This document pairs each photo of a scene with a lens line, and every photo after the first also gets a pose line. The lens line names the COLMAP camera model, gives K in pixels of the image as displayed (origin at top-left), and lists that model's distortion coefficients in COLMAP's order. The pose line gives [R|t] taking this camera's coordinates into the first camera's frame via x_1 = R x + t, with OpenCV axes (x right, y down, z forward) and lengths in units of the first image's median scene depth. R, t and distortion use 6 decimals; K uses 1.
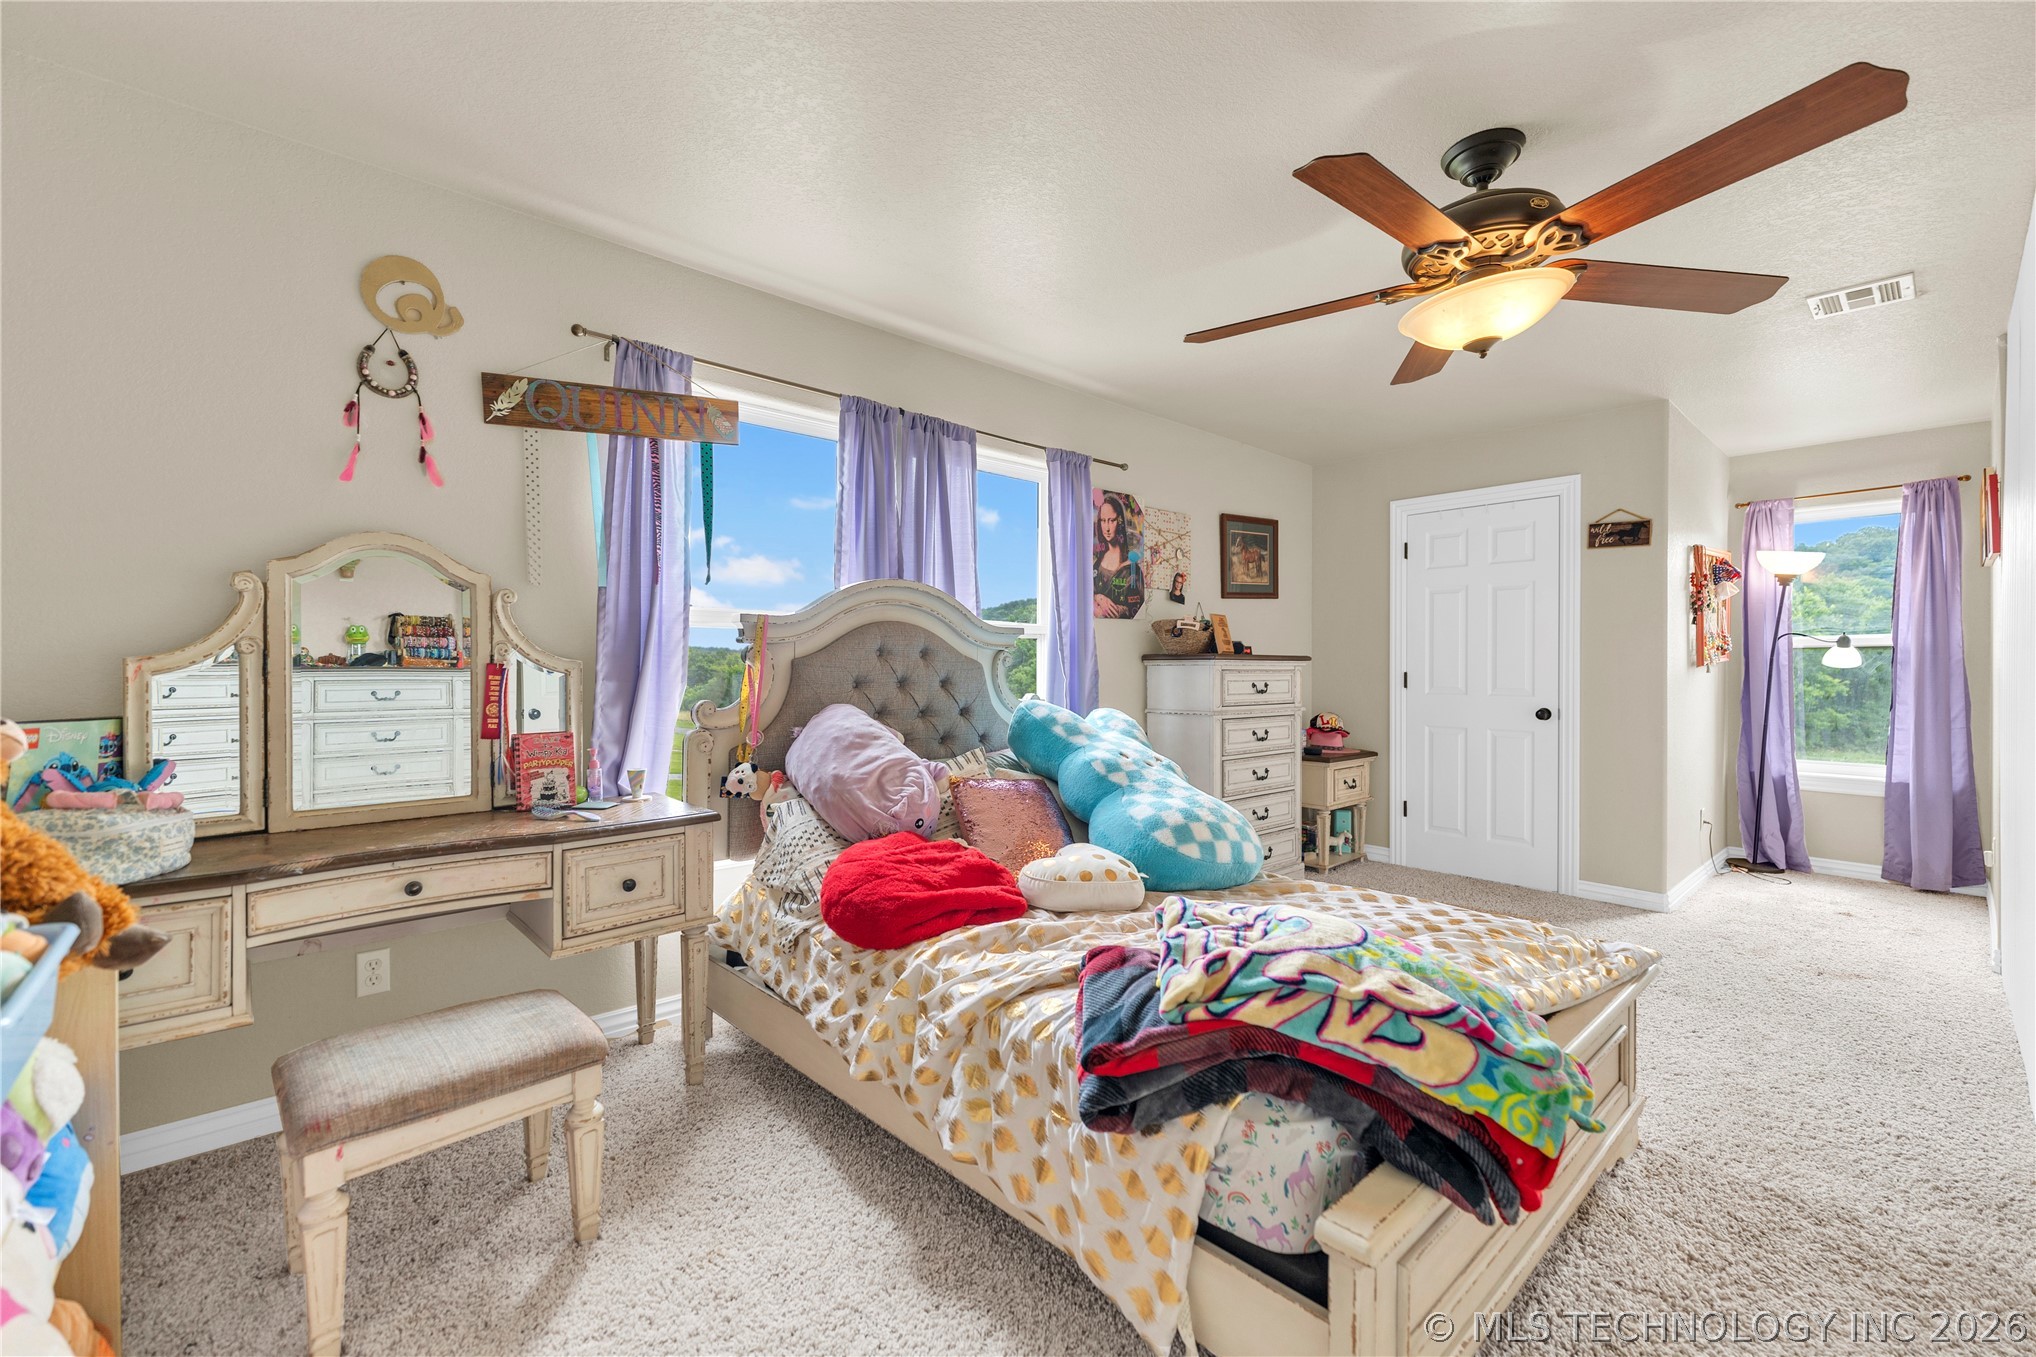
lens RADIAL K [[855.8, 0, 995.8], [0, 855.8, 667.8], [0, 0, 1]] dist [-0.004373, 0.001508]
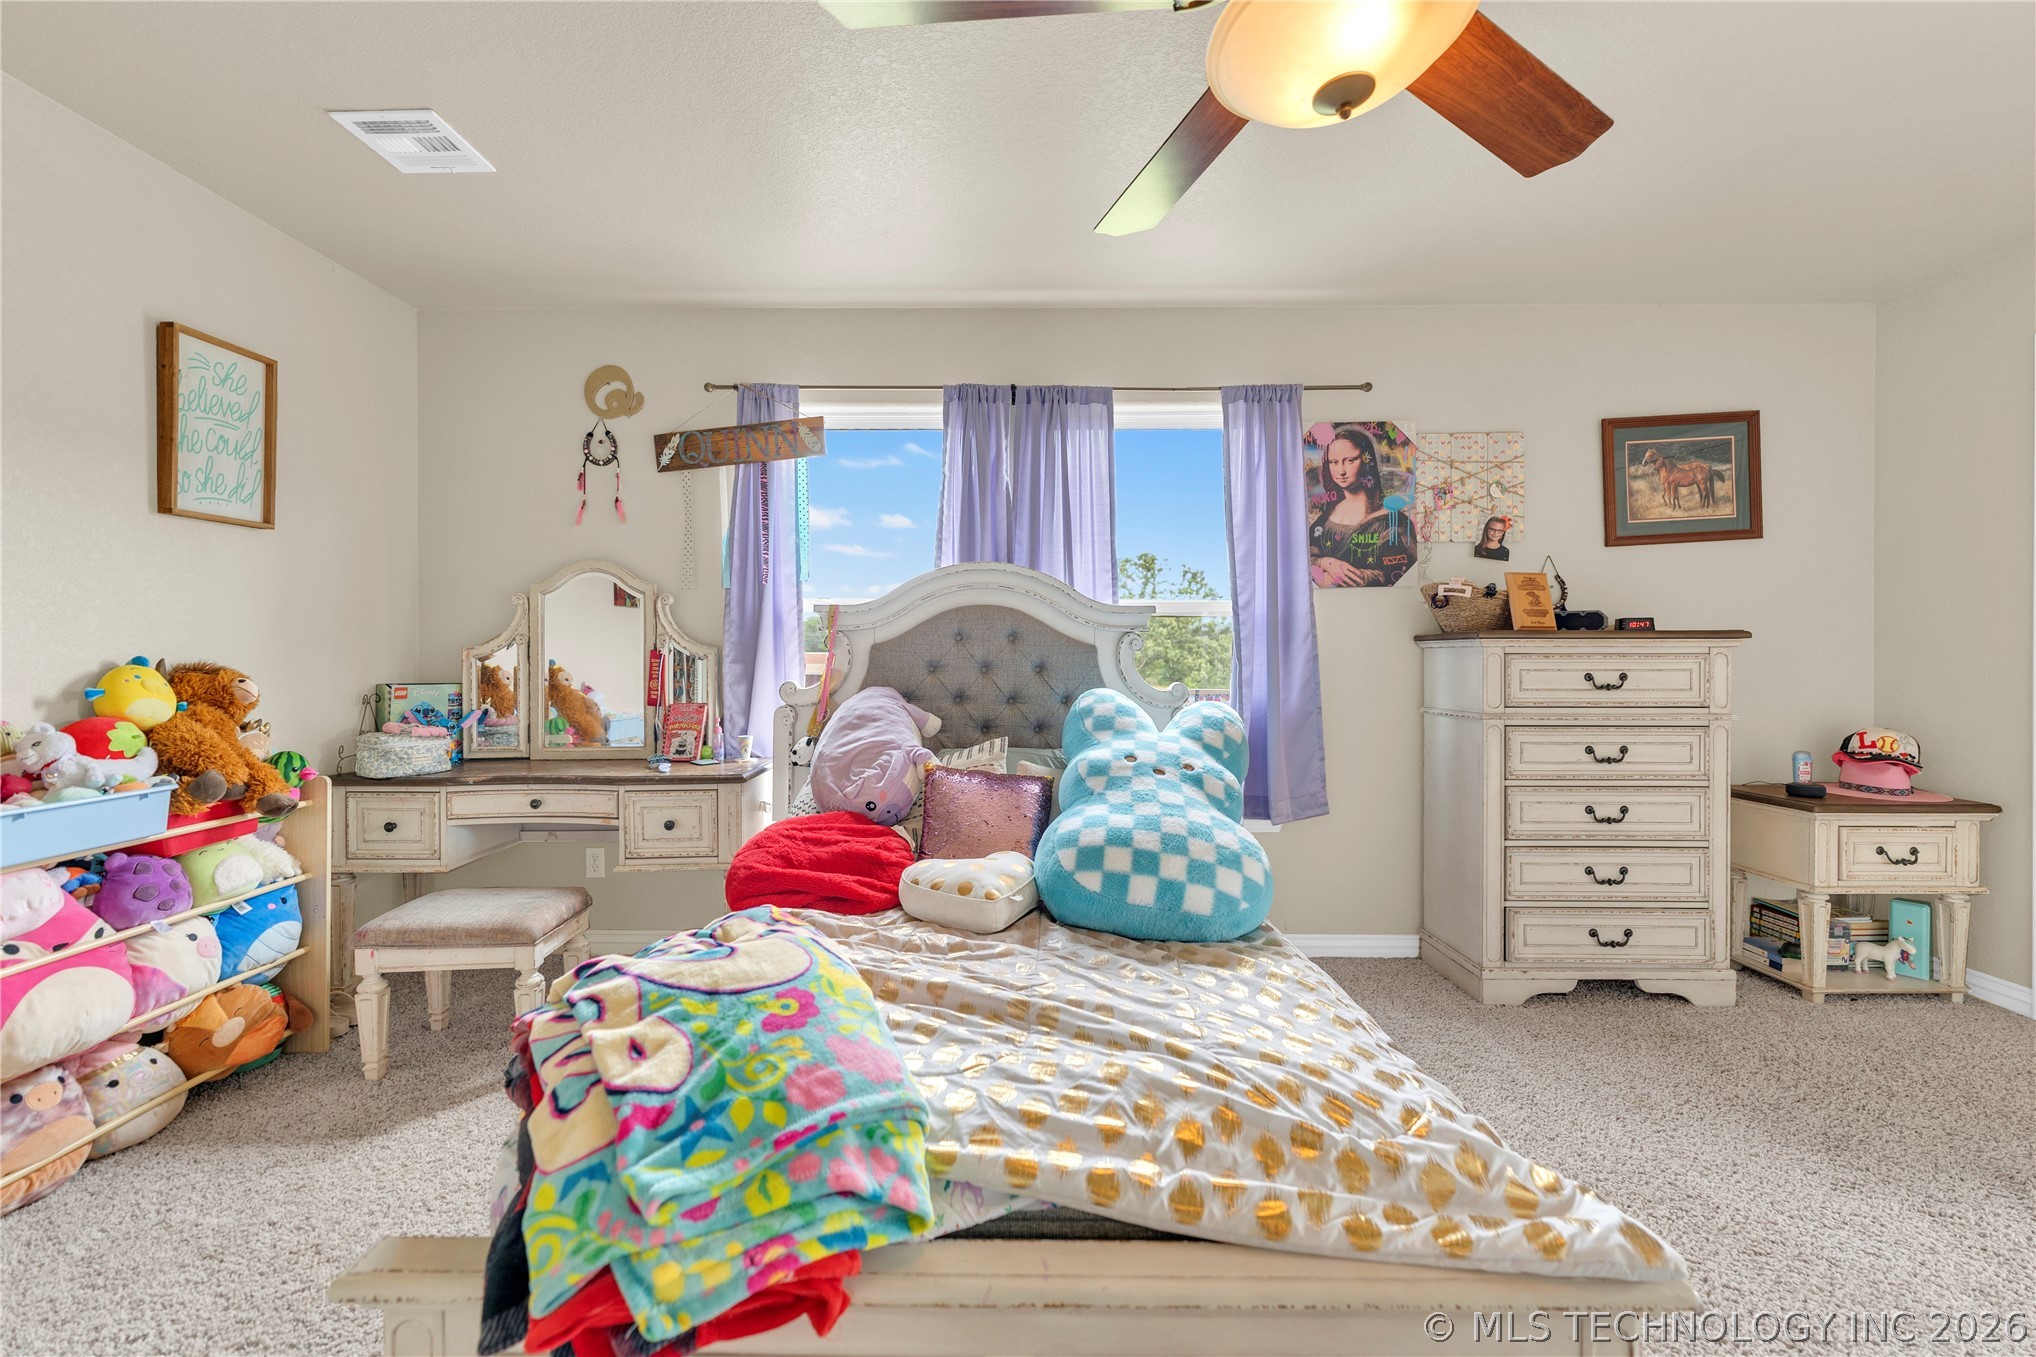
lens RADIAL K [[855.8, 0, 1003.8], [0, 855.8, 662.5], [0, 0, 1]] dist [-0.004373, 0.001508]
pose [[0.735366, 0.000757, -0.677670, 0.549084], [0.002424, 0.999990, 0.003747, 0.007866], [0.677666, -0.004398, 0.735357, 0.286341]]
